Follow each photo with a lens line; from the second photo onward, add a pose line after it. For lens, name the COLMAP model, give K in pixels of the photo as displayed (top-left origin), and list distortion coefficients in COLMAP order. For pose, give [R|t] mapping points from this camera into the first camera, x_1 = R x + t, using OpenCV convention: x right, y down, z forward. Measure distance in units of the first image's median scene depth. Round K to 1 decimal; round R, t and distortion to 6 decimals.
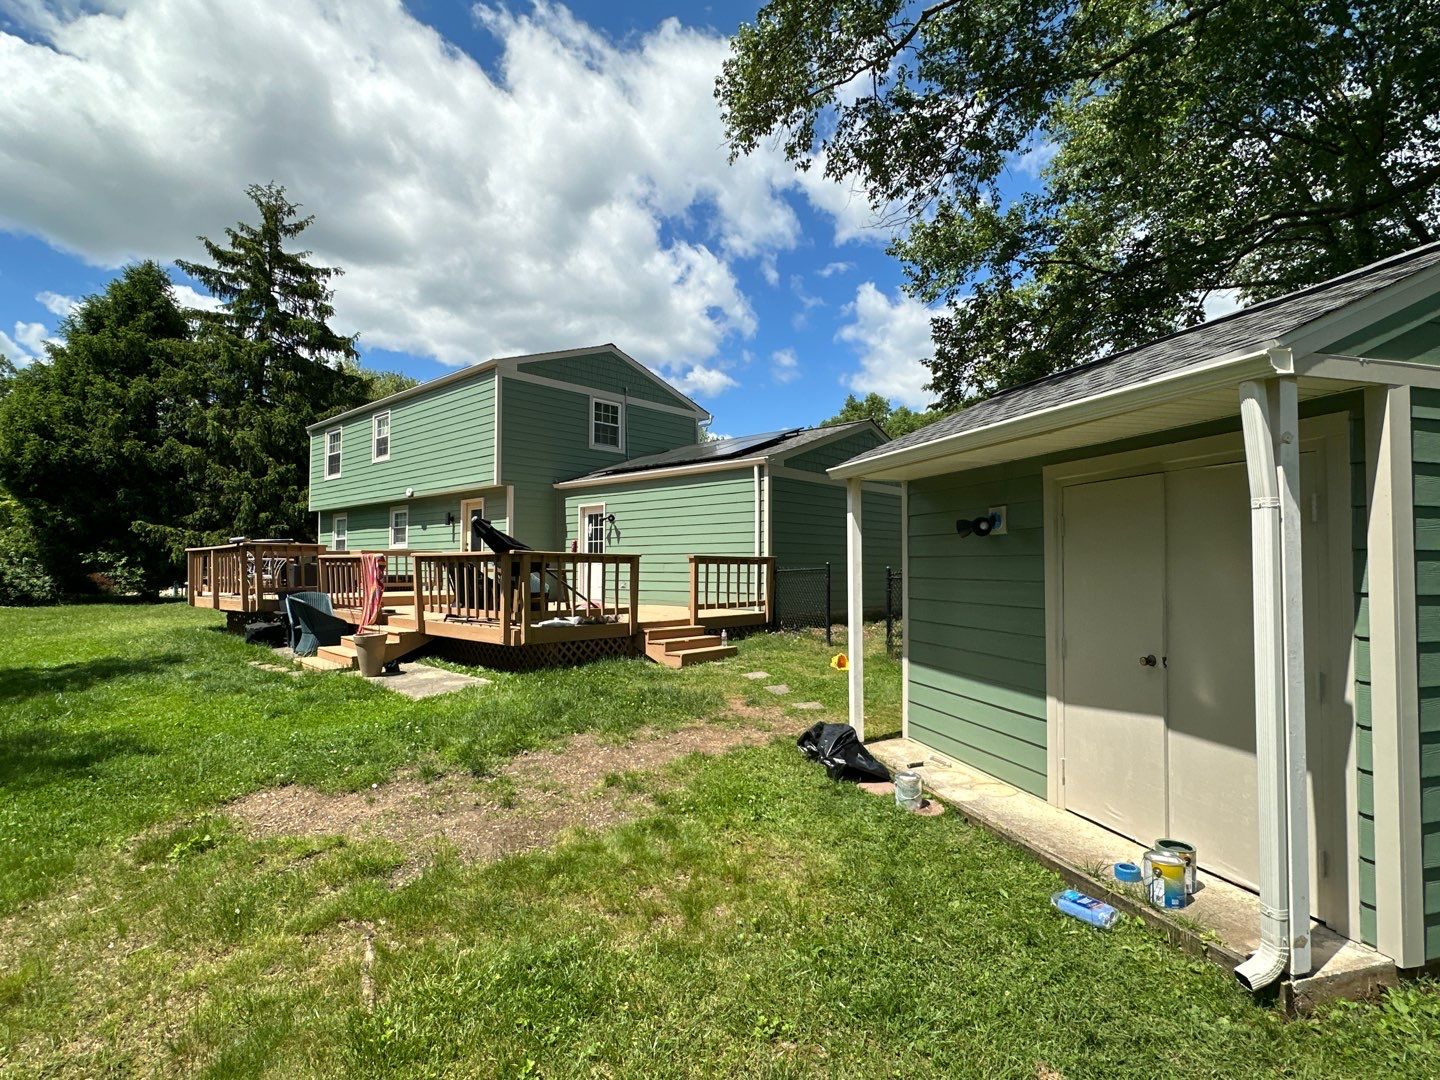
lens RADIAL K [[719.7, 0, 715.3], [0, 719.7, 541.0], [0, 0, 1]] dist [-0.009747, -0.001613]
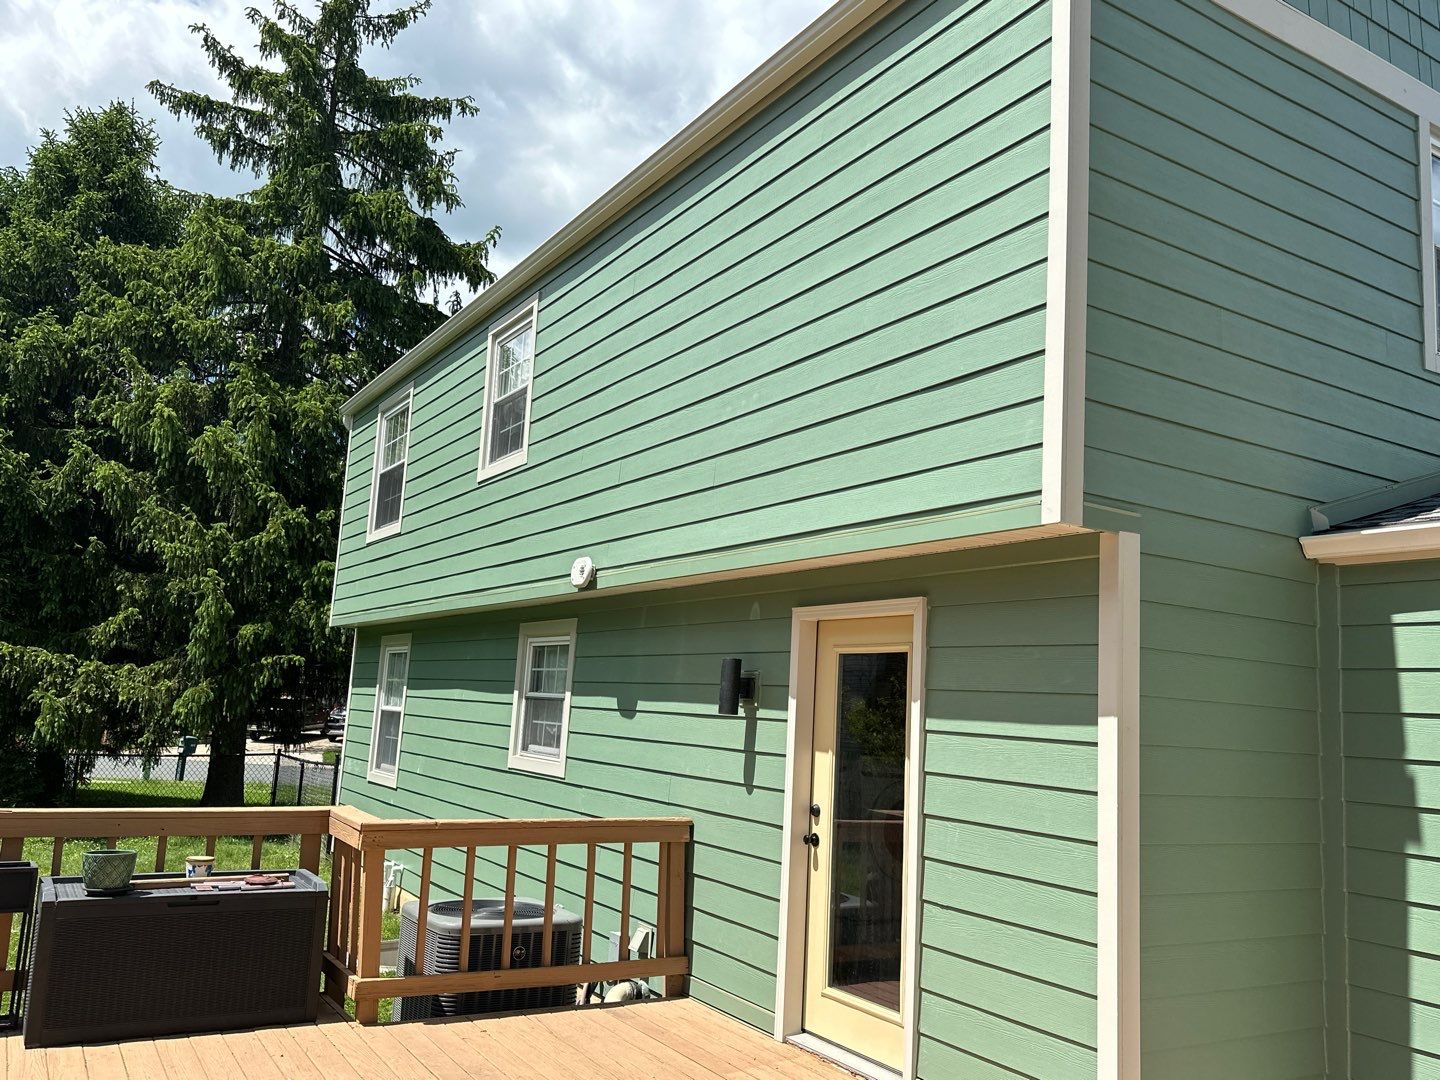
lens RADIAL K [[1130.7, 0, 715.2], [0, 1130.7, 546.6], [0, 0, 1]] dist [0.064265, -0.092593]
pose [[0.958554, 0.012316, -0.284646, -0.192327], [-0.044191, 0.993402, -0.105832, -0.025924], [0.281465, 0.114025, 0.952773, 0.455441]]
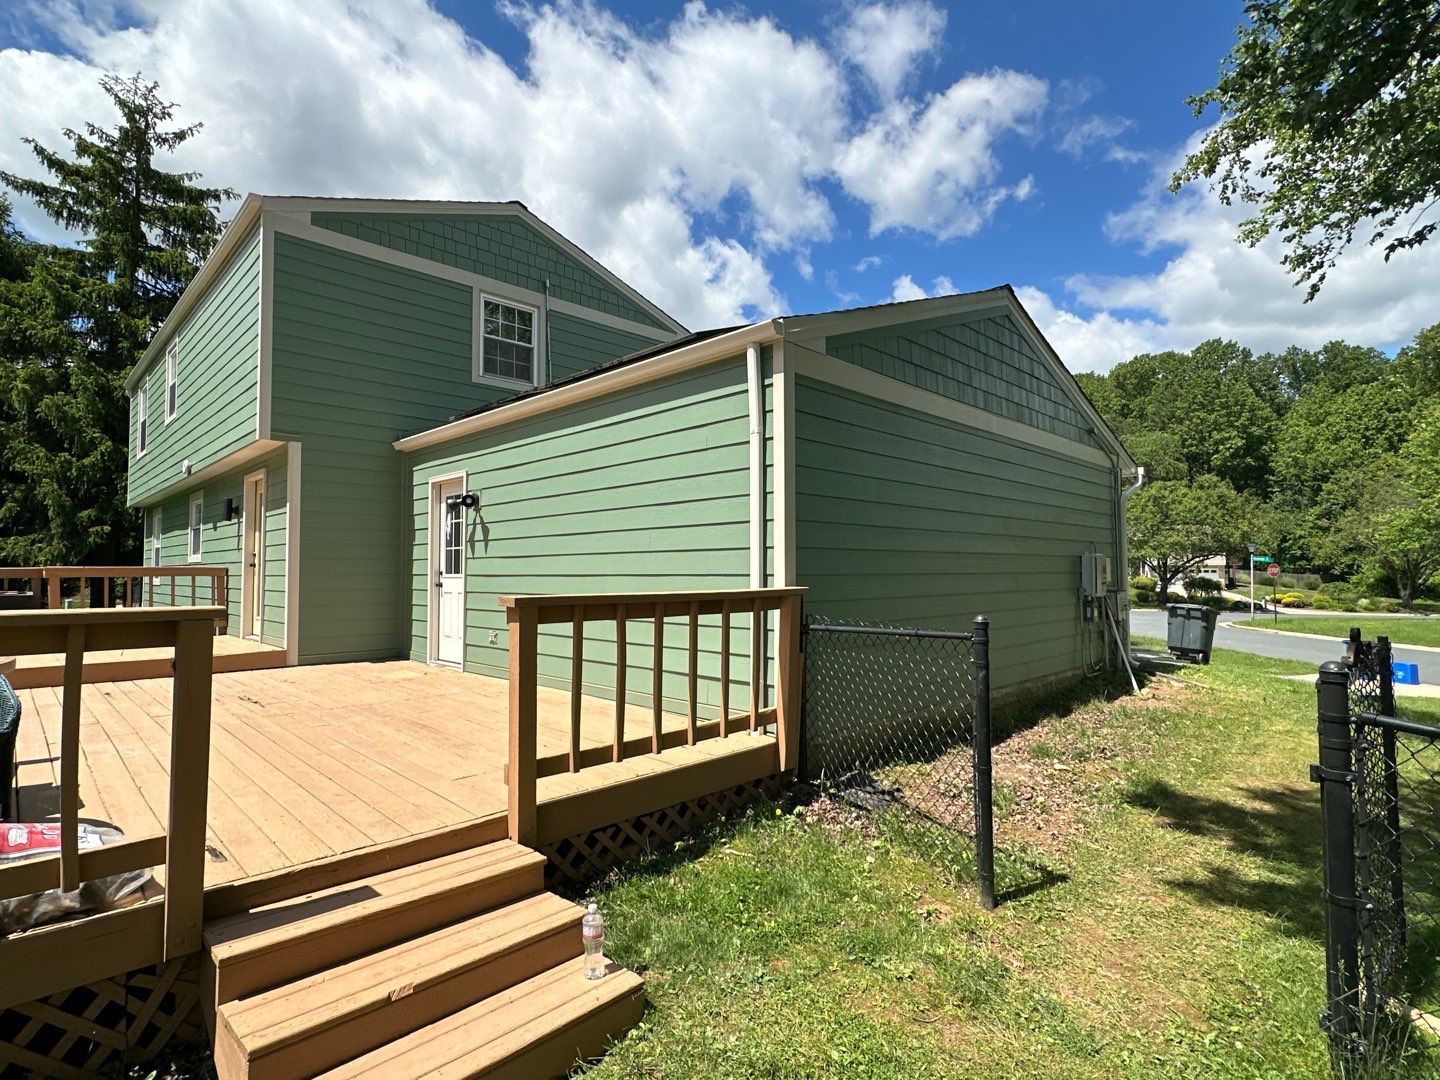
lens RADIAL K [[719.7, 0, 727.4], [0, 719.7, 544.4], [0, 0, 1]] dist [-0.009747, -0.001613]
pose [[0.999353, -0.008092, -0.035032, 0.028851], [0.008096, 0.999967, -0.000024, -0.000426], [0.035031, -0.000260, 0.999386, 0.316836]]
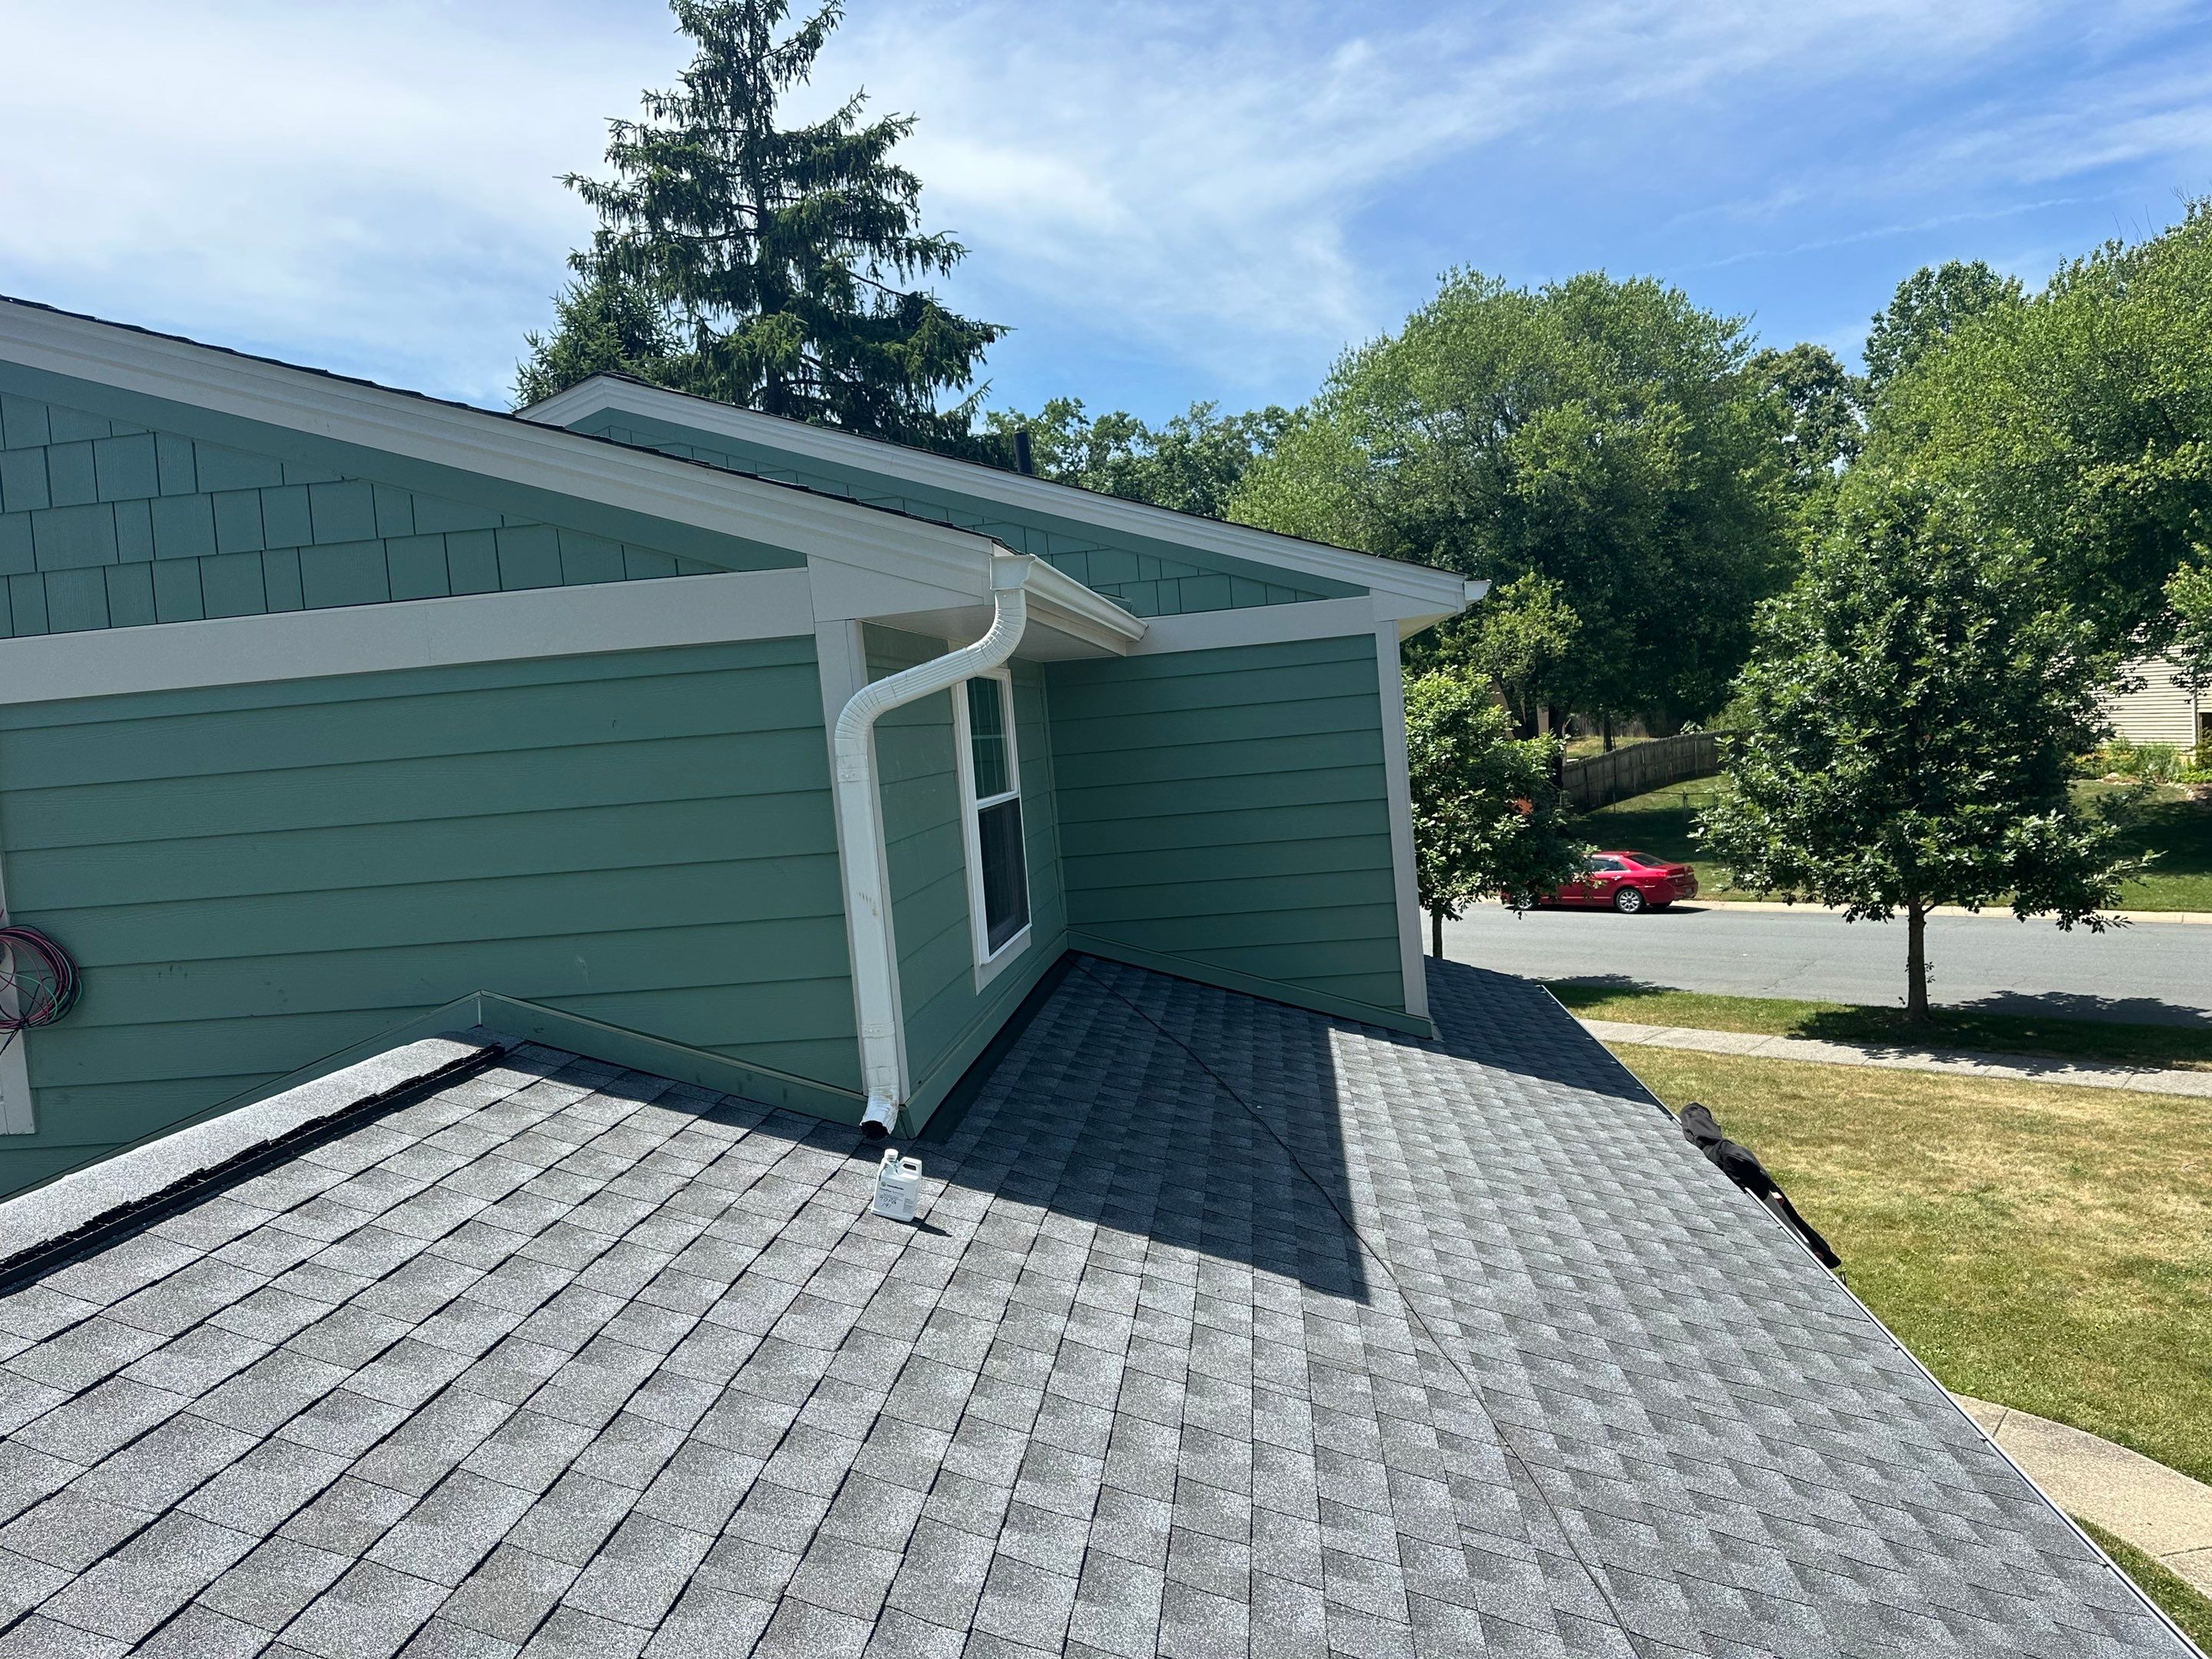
lens RADIAL K [[1555.6, 0, 1117.5], [0, 1555.6, 819.1], [0, 0, 1]] dist [0.057033, -0.077934]
pose [[0.602930, -0.001180, -0.797793, 0.141432], [0.109032, 0.990738, 0.080936, -0.129389], [0.790309, -0.135783, 0.597474, 0.734818]]
